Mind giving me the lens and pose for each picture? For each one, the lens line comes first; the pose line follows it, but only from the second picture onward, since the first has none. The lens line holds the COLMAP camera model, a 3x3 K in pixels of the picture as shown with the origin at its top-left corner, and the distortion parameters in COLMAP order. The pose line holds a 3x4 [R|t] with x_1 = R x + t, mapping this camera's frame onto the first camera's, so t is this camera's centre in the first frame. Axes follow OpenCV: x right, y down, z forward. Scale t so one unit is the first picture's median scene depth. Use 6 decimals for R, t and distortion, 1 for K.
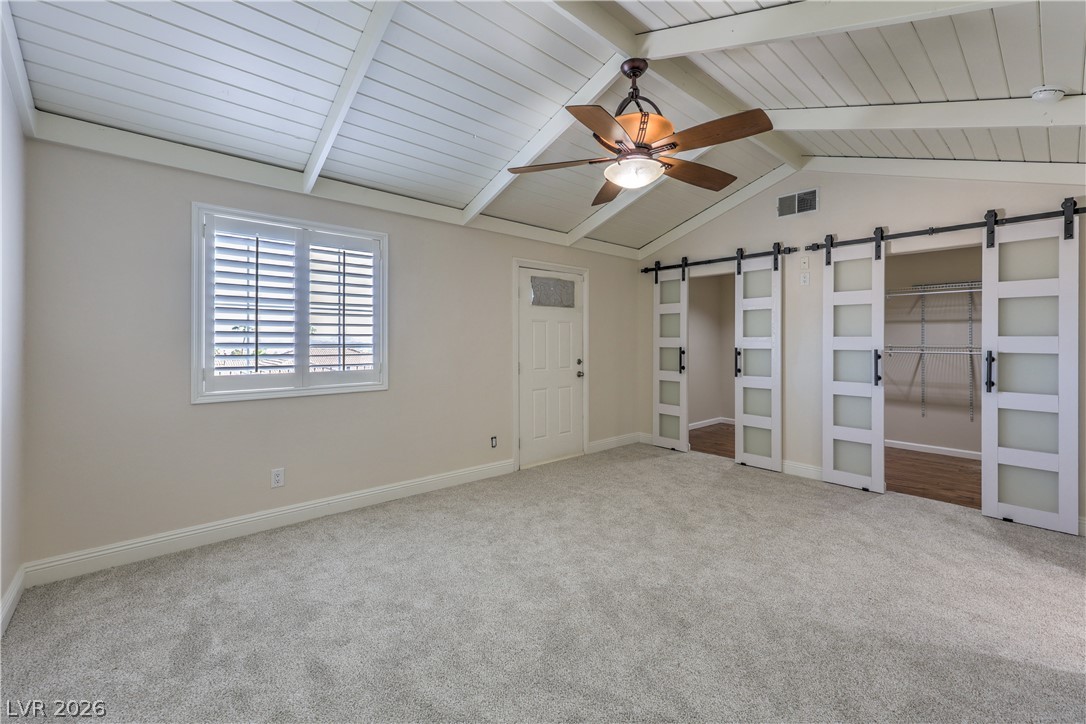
lens RADIAL K [[449.5, 0, 540.6], [0, 449.5, 336.9], [0, 0, 1]] dist [0.021173, -0.000161]
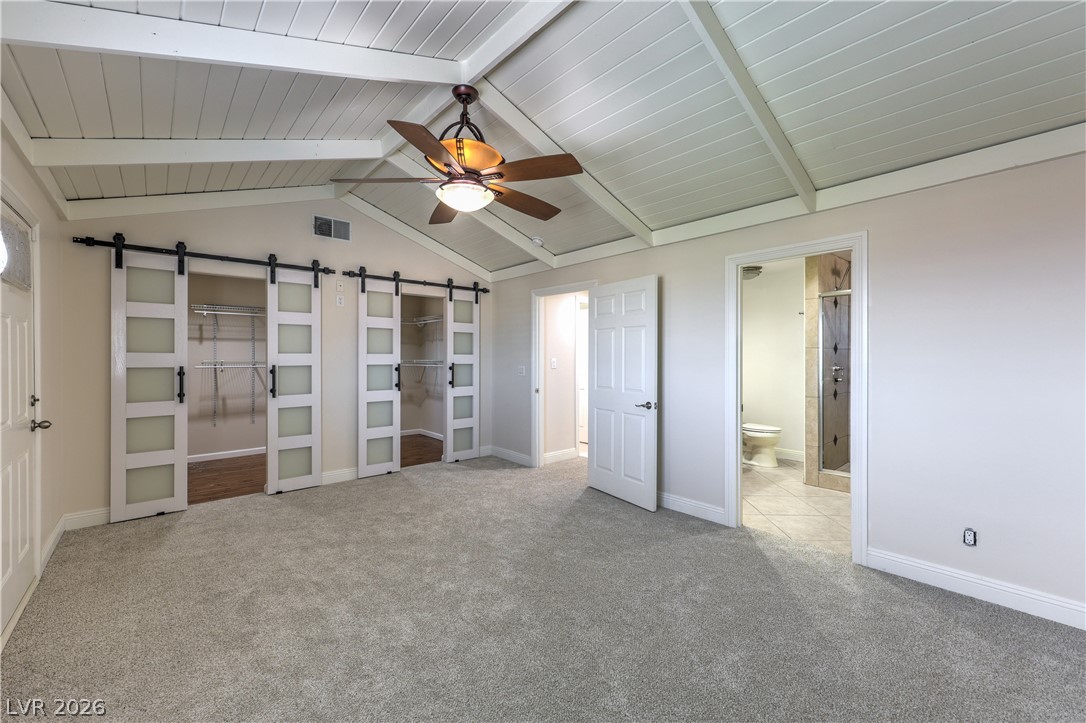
lens RADIAL K [[438.1, 0, 558.7], [0, 438.1, 359.7], [0, 0, 1]] dist [-0.002116, 0.000013]
pose [[-0.022101, -0.007598, 0.999727, -0.478557], [-0.007646, 0.999943, 0.007431, 0.002463], [-0.999727, -0.007479, -0.022158, 0.492103]]
